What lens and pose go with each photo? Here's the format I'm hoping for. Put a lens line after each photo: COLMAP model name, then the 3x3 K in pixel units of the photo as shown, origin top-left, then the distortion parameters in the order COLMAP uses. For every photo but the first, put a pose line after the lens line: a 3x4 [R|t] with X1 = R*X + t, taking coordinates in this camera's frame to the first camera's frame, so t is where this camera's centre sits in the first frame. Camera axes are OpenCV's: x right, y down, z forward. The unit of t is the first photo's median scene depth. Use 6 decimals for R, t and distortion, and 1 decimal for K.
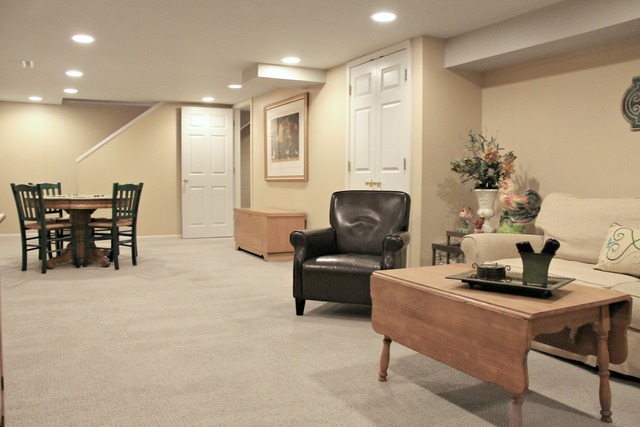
lens RADIAL K [[527.0, 0, 320.0], [0, 527.0, 213.5], [0, 0, 1]] dist [-0.191829, 0.166817]
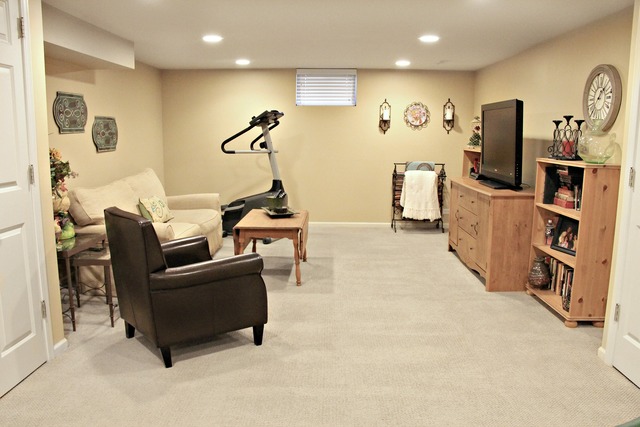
lens RADIAL K [[527.0, 0, 320.0], [0, 527.0, 213.5], [0, 0, 1]] dist [-0.191829, 0.166817]
pose [[-0.876504, -0.089454, 0.473010, -0.566797], [0.016001, 0.976626, 0.214347, -0.226115], [-0.481129, 0.195445, -0.854586, 1.782509]]
